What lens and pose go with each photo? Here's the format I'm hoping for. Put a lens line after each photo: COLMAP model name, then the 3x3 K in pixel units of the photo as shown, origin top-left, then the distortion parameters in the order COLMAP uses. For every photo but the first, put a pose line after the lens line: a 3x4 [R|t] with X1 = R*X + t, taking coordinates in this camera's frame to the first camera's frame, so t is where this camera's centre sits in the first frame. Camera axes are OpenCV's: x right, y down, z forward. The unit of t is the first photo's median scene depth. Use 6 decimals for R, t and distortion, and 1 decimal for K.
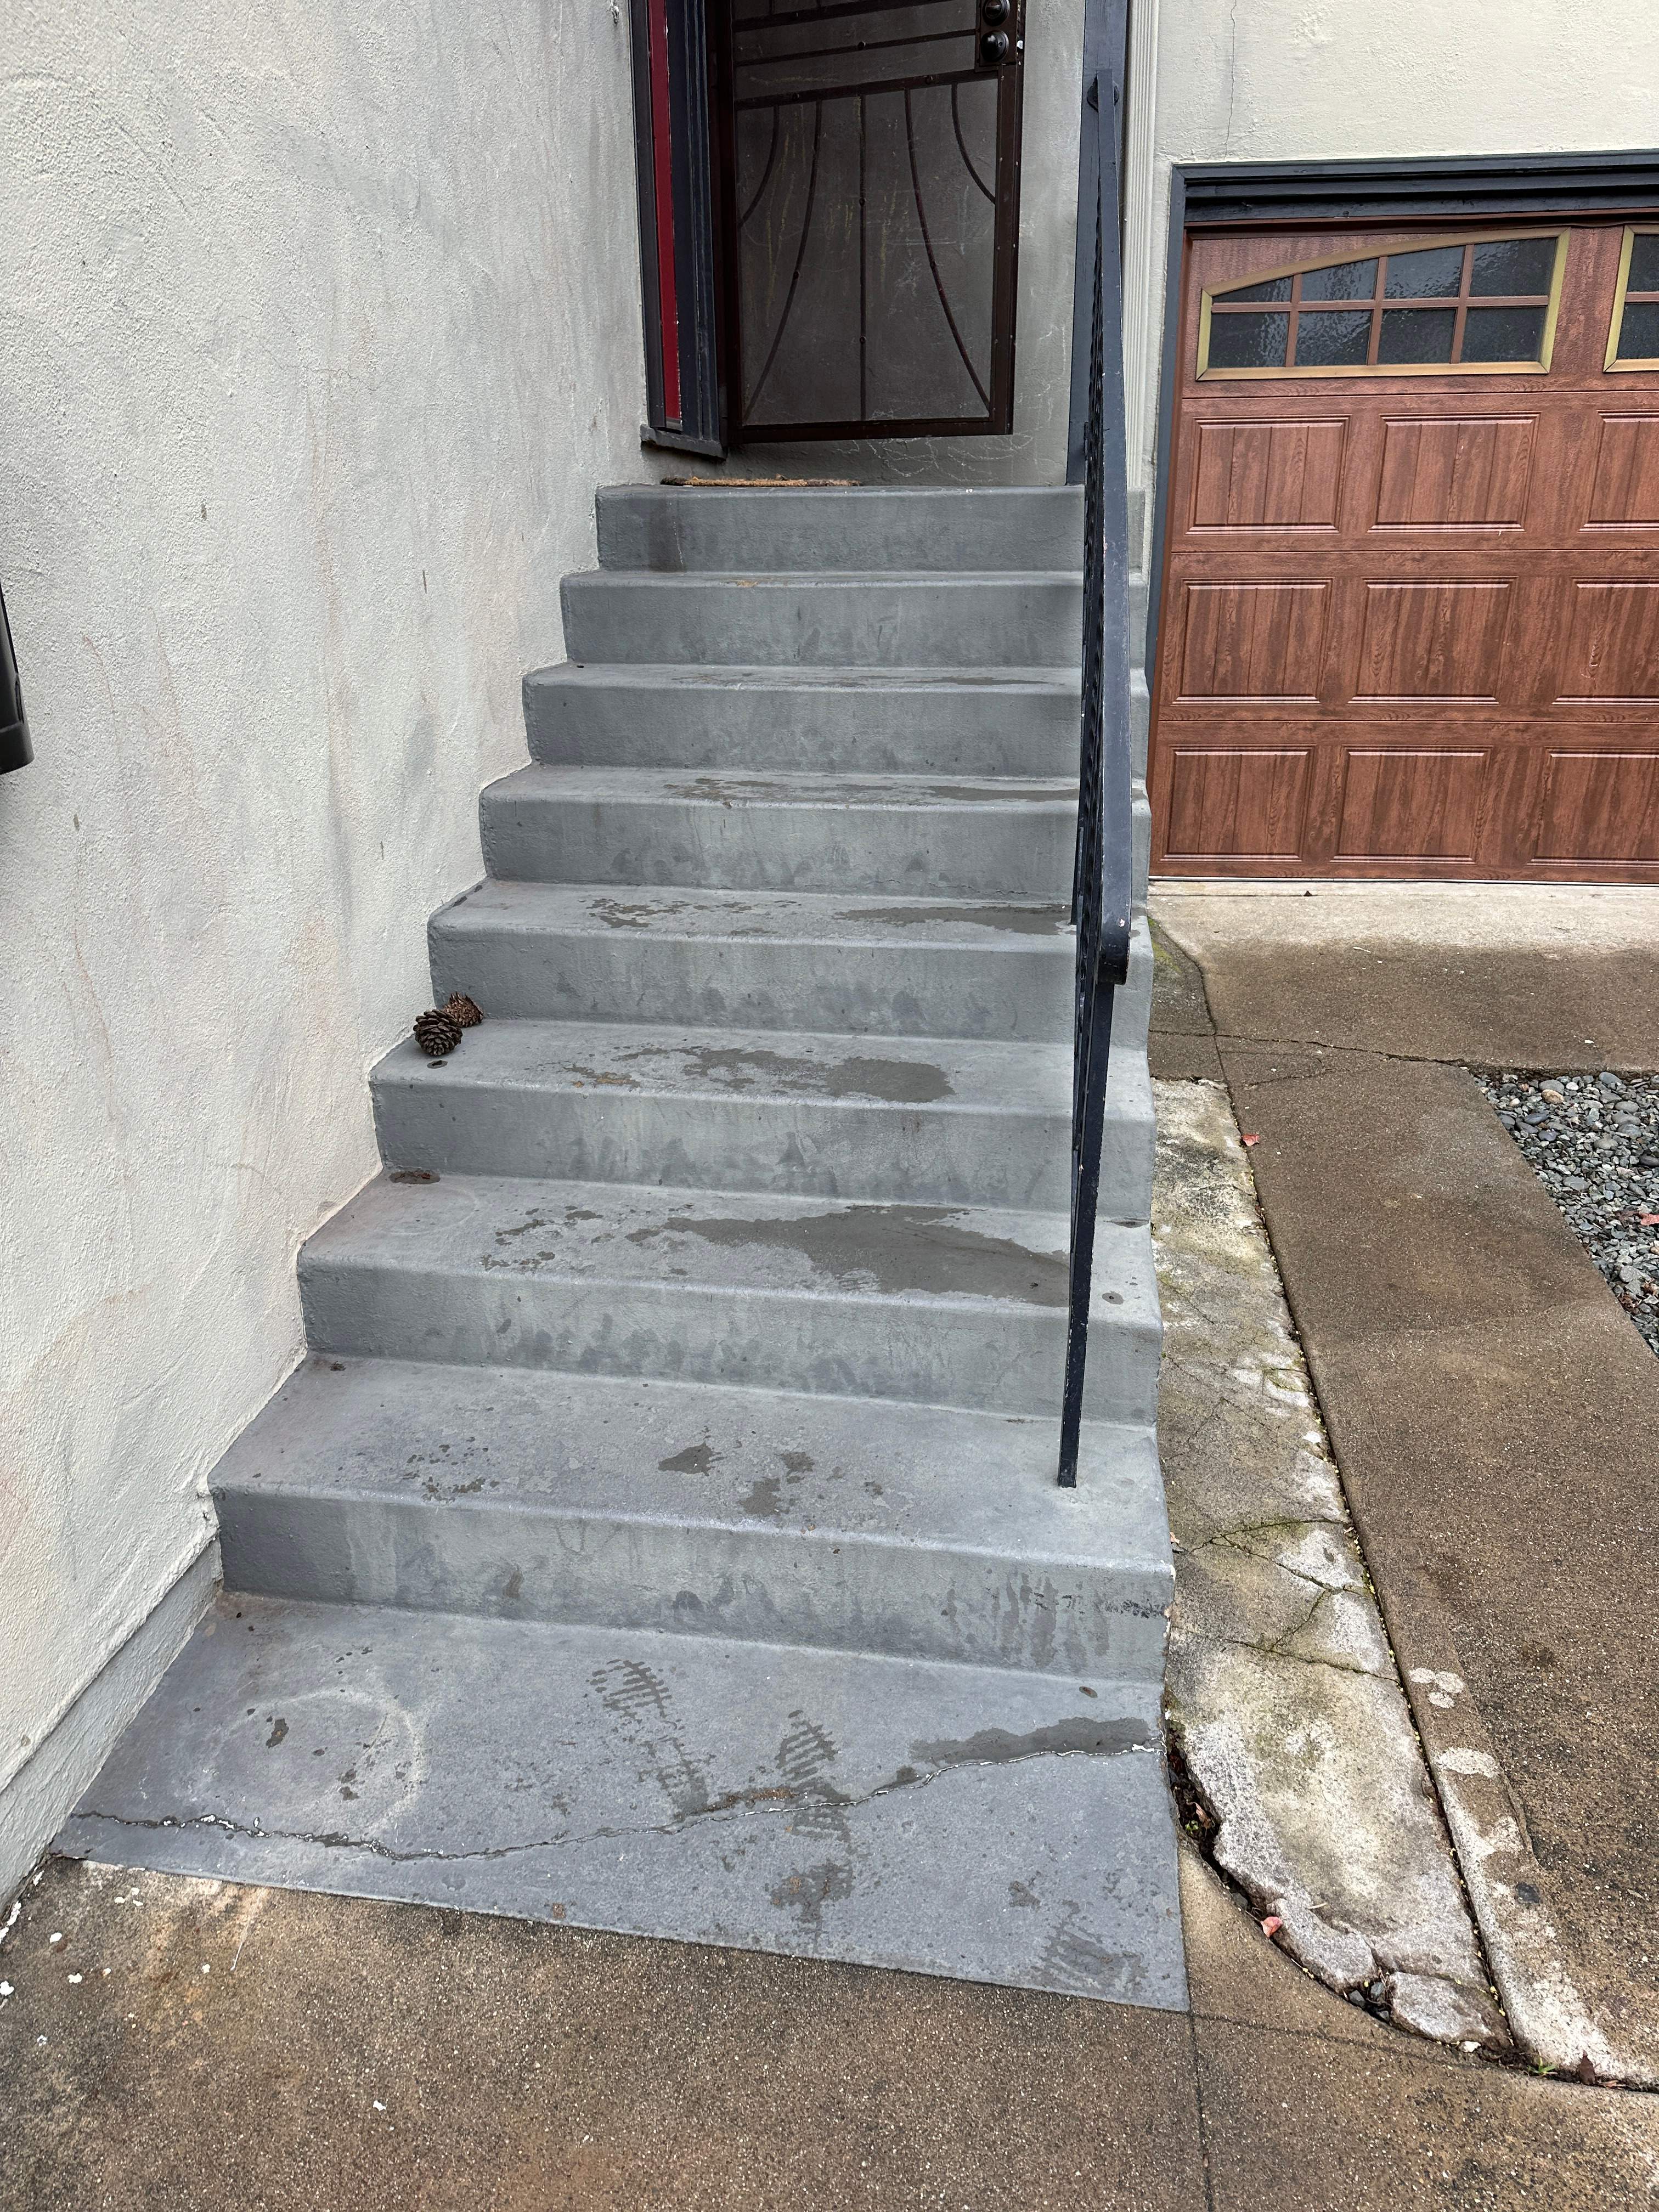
lens RADIAL K [[1524.3, 0, 840.3], [0, 1524.3, 1116.2], [0, 0, 1]] dist [-0.003631, -0.008648]
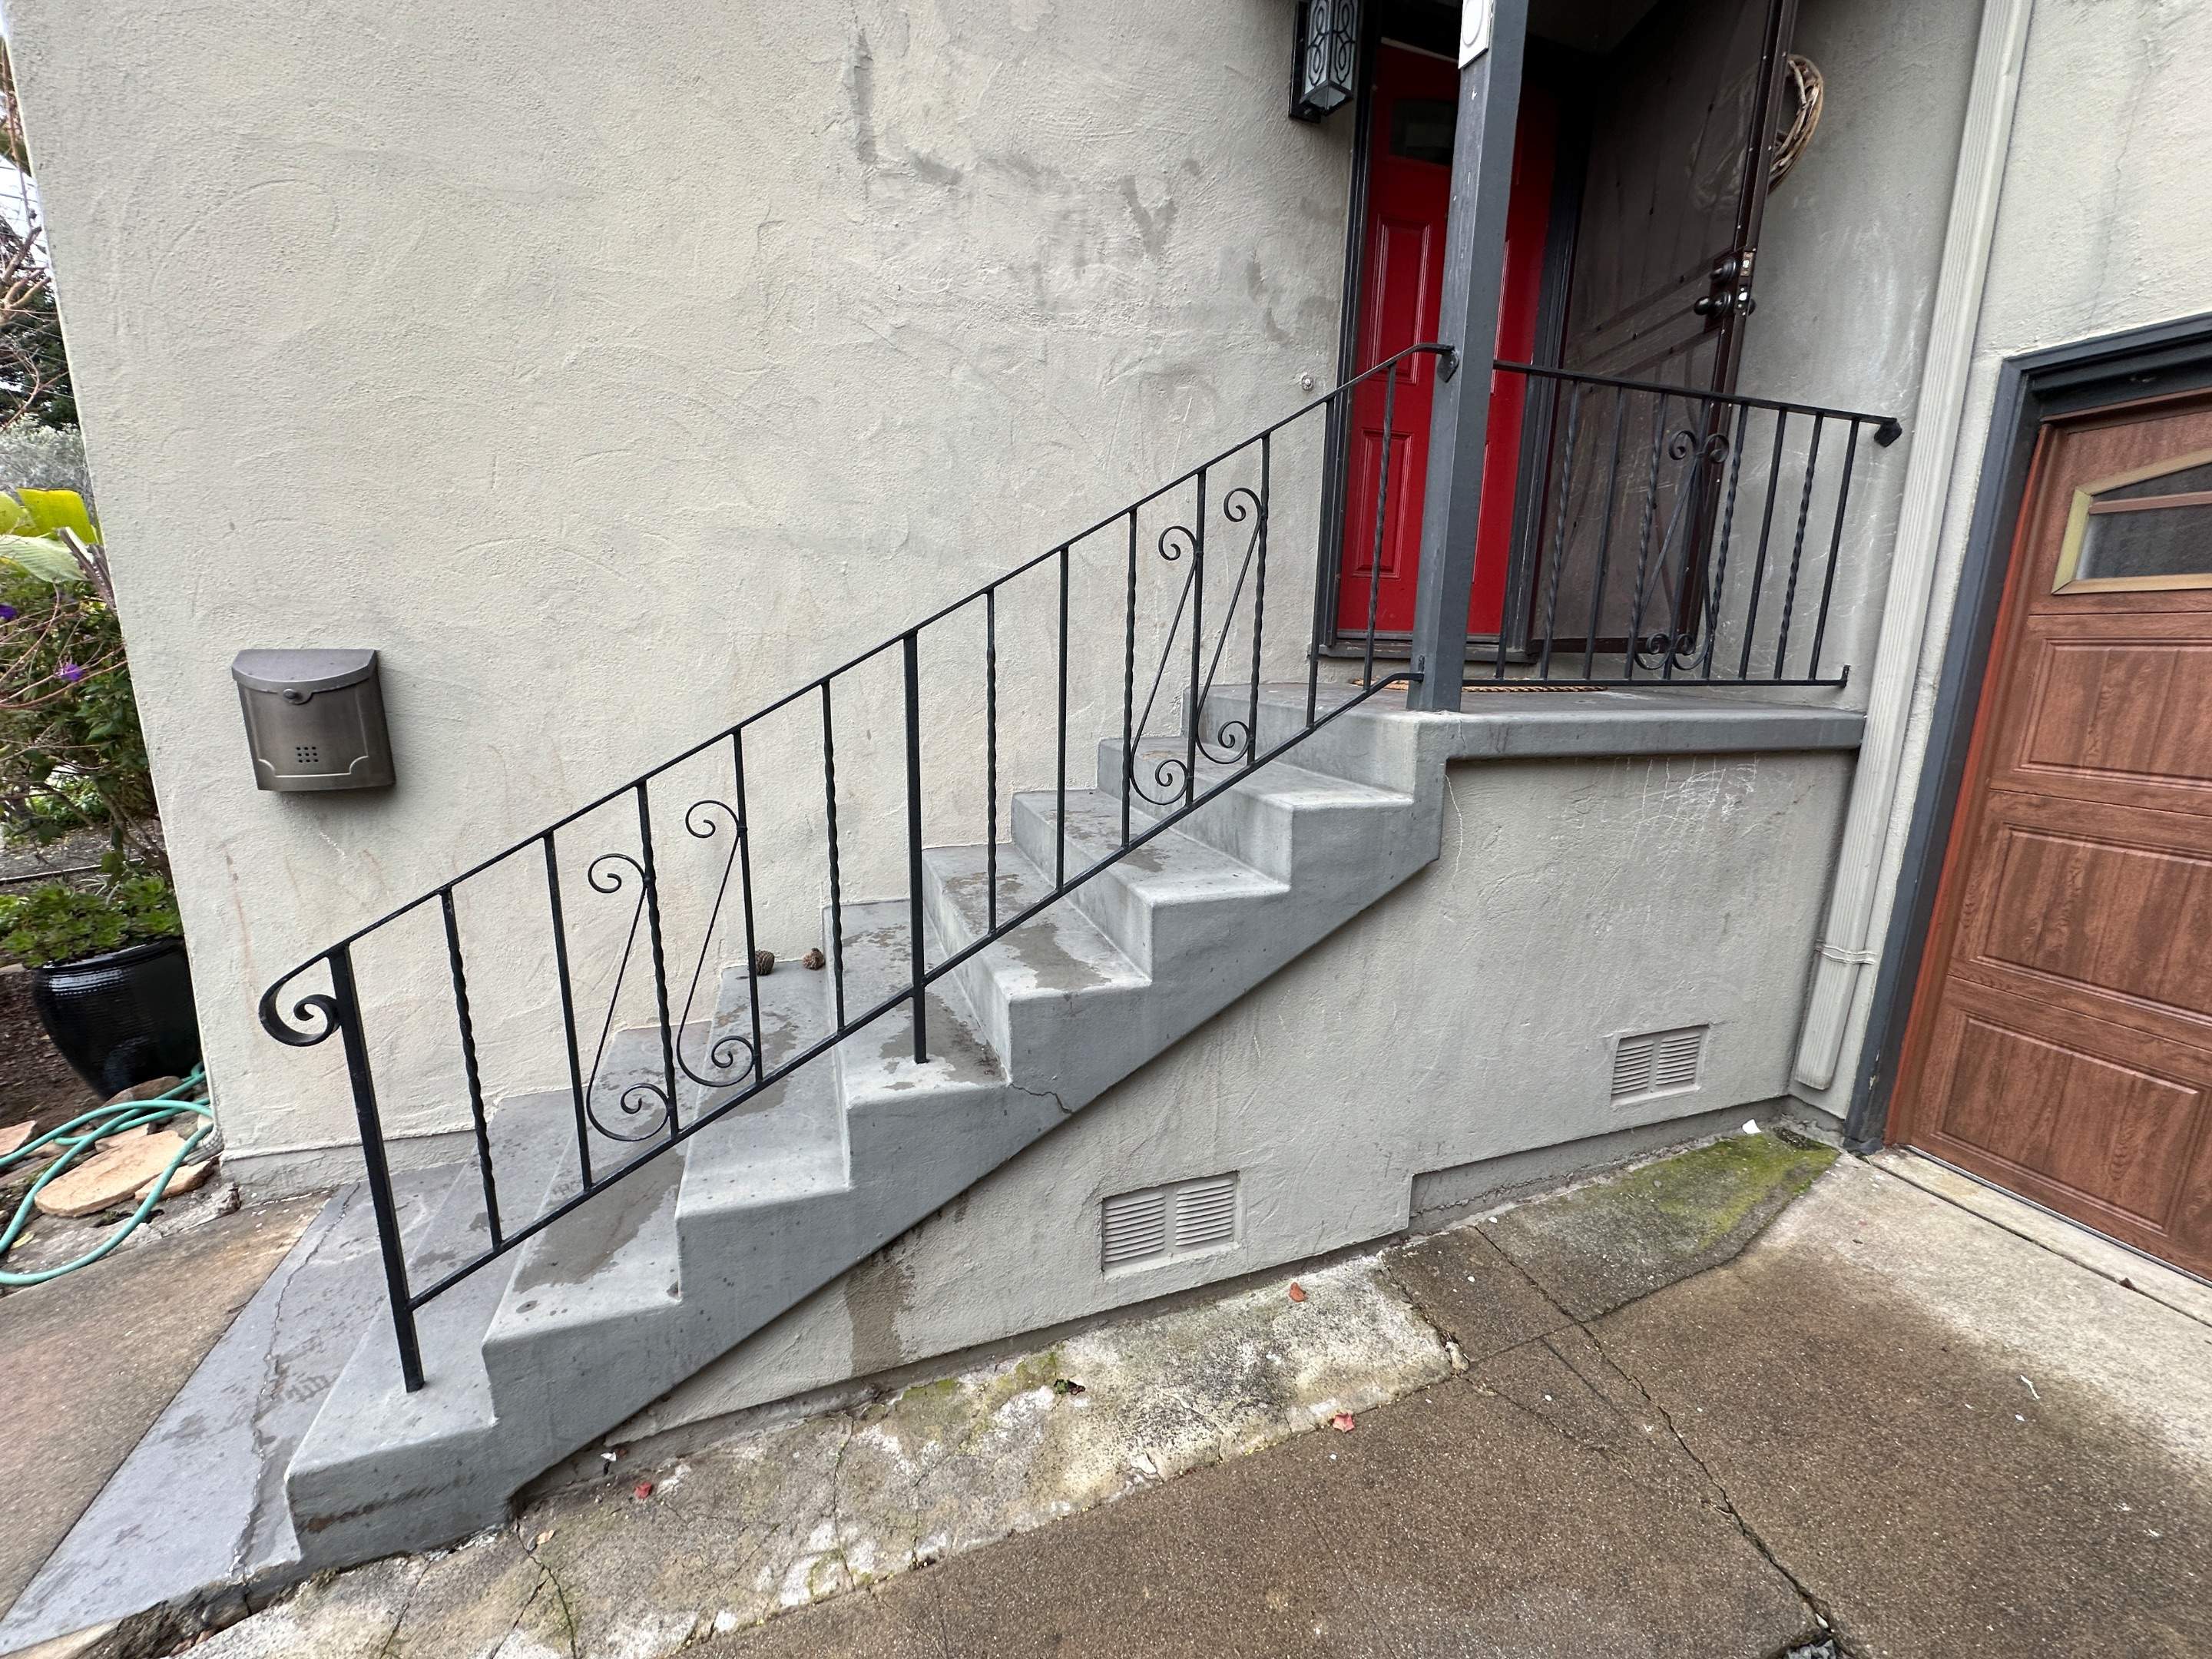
lens RADIAL K [[881.1, 0, 1101.8], [0, 881.1, 828.5], [0, 0, 1]] dist [-0.007667, 0.001037]
pose [[0.461024, 0.198439, -0.864916, 0.449653], [-0.353315, 0.935137, 0.026224, -0.211113], [0.814018, 0.293497, 0.501232, 0.412930]]
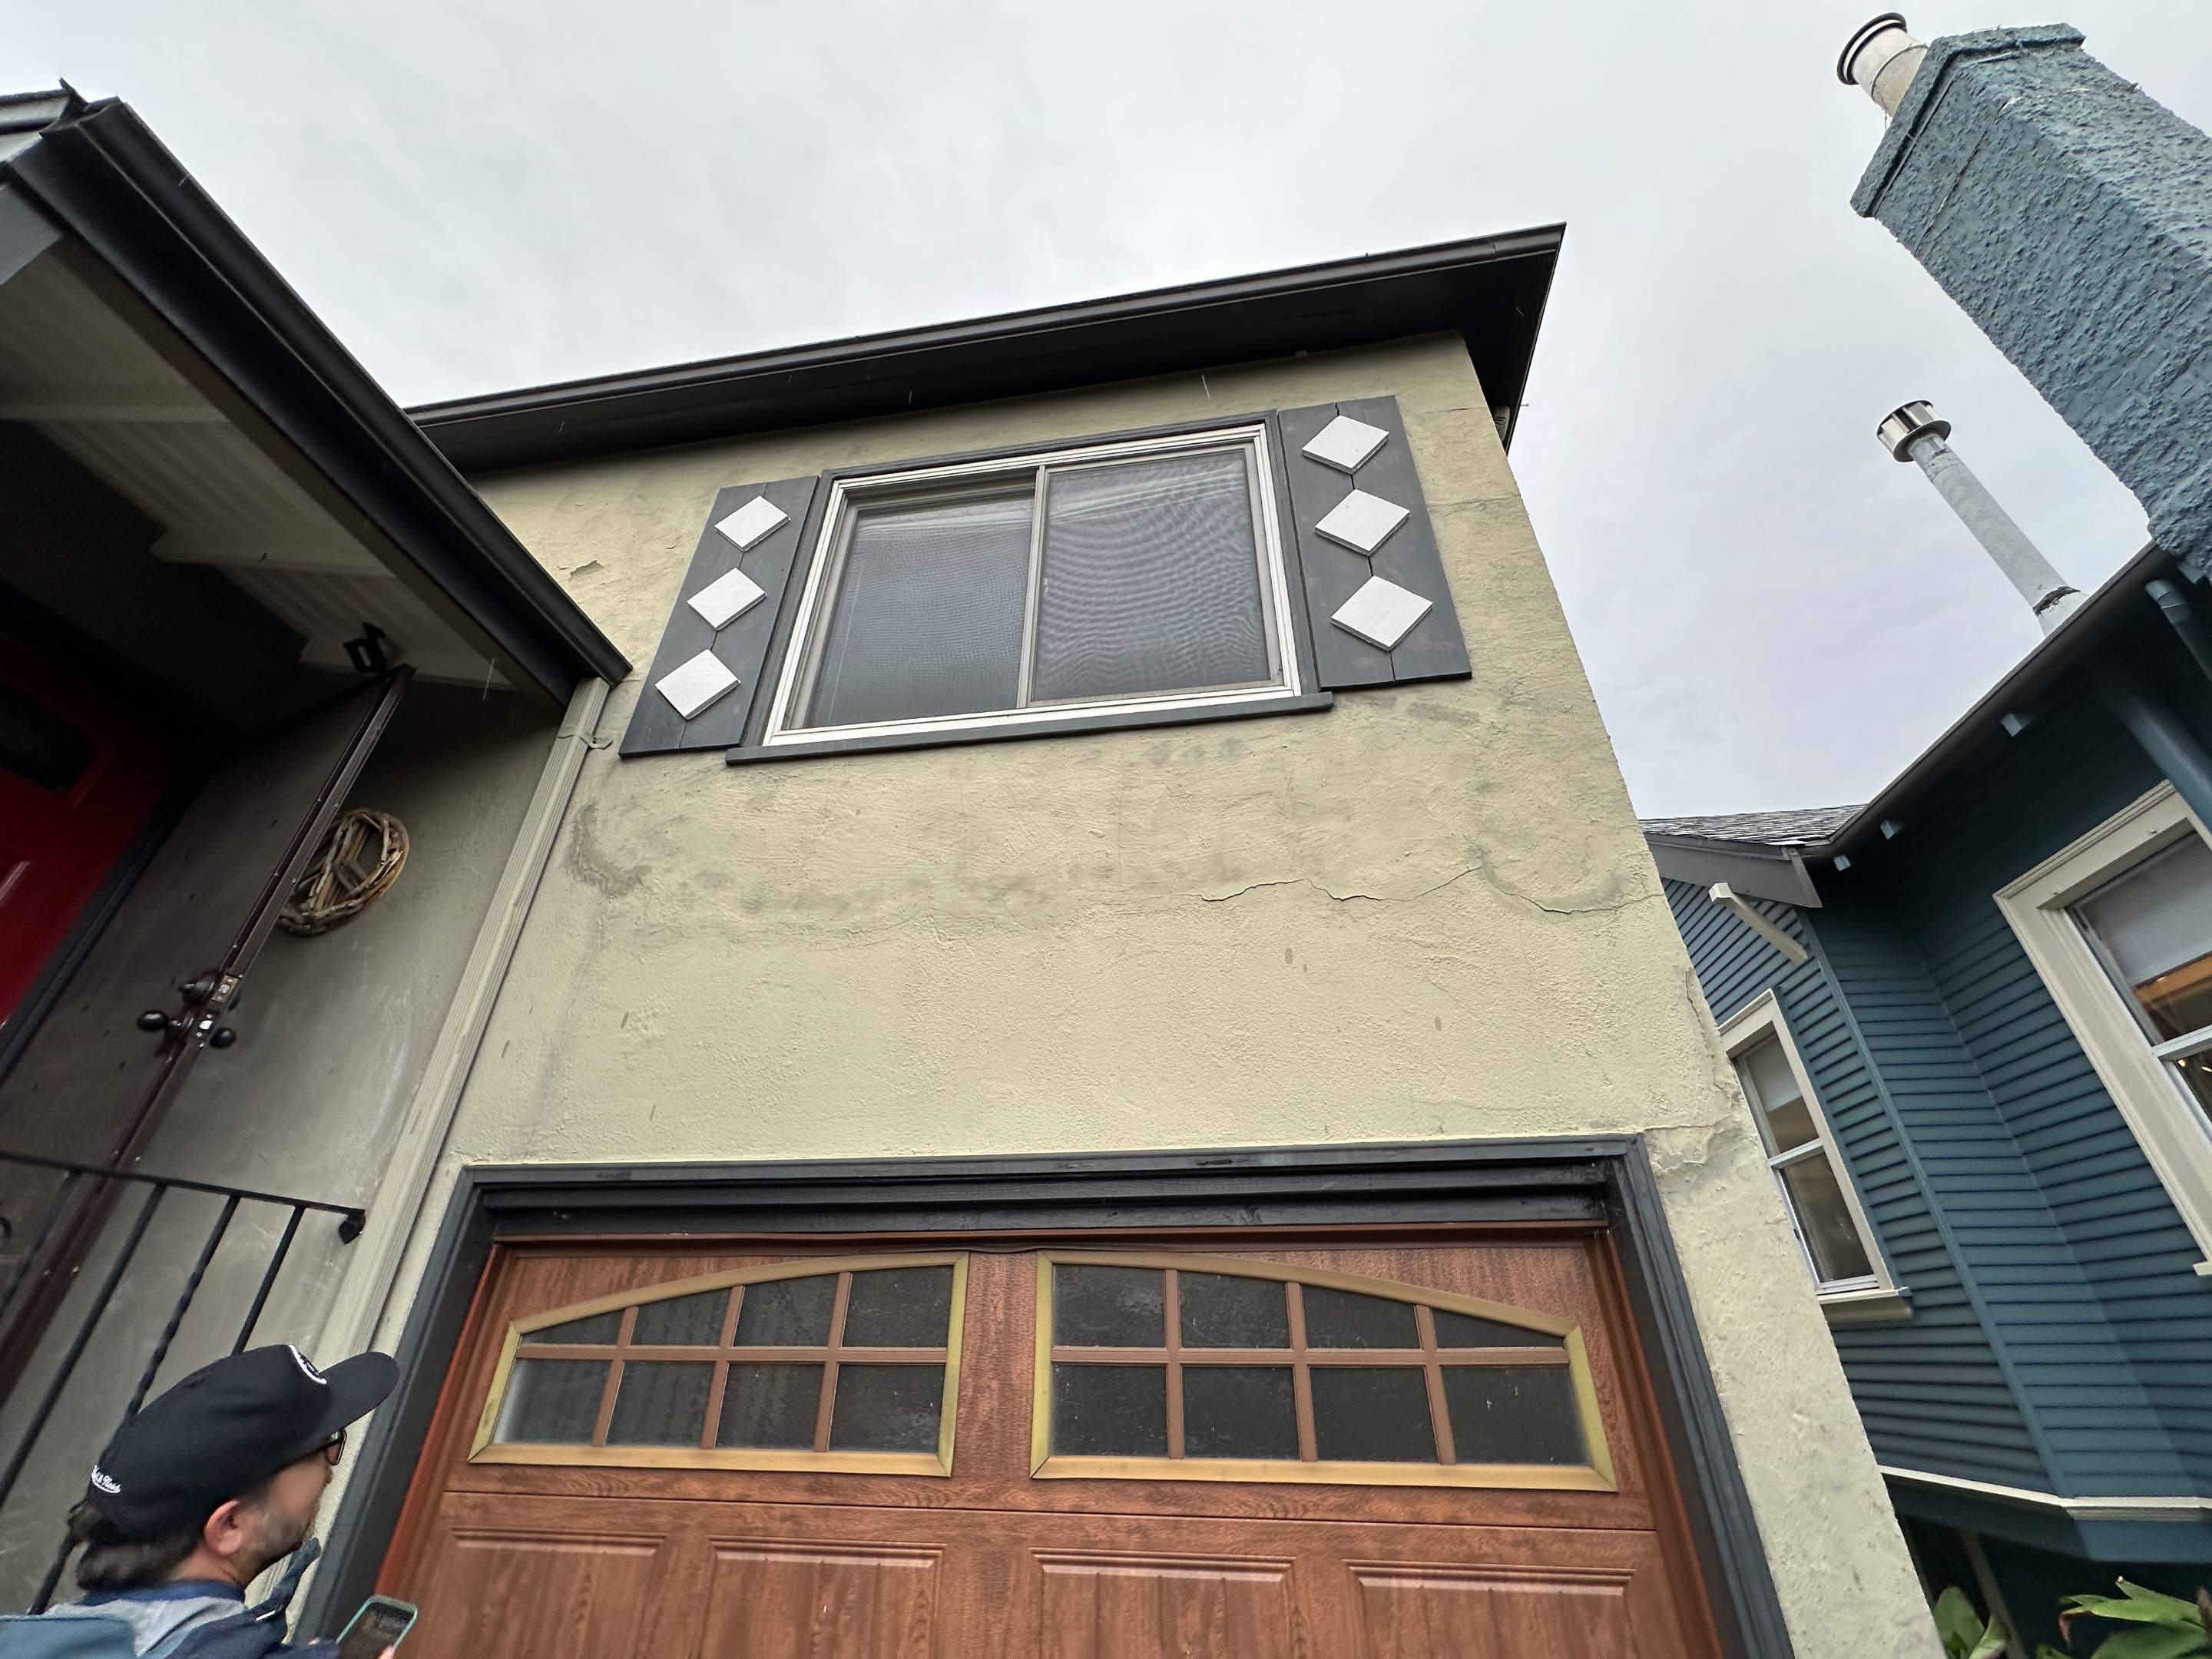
lens RADIAL K [[881.1, 0, 1105.0], [0, 881.1, 826.3], [0, 0, 1]] dist [-0.007667, 0.001037]
pose [[0.999781, 0.008712, -0.019051, 0.544928], [-0.020512, 0.591751, -0.805860, -0.363025], [0.004253, 0.806074, 0.591800, 0.577516]]
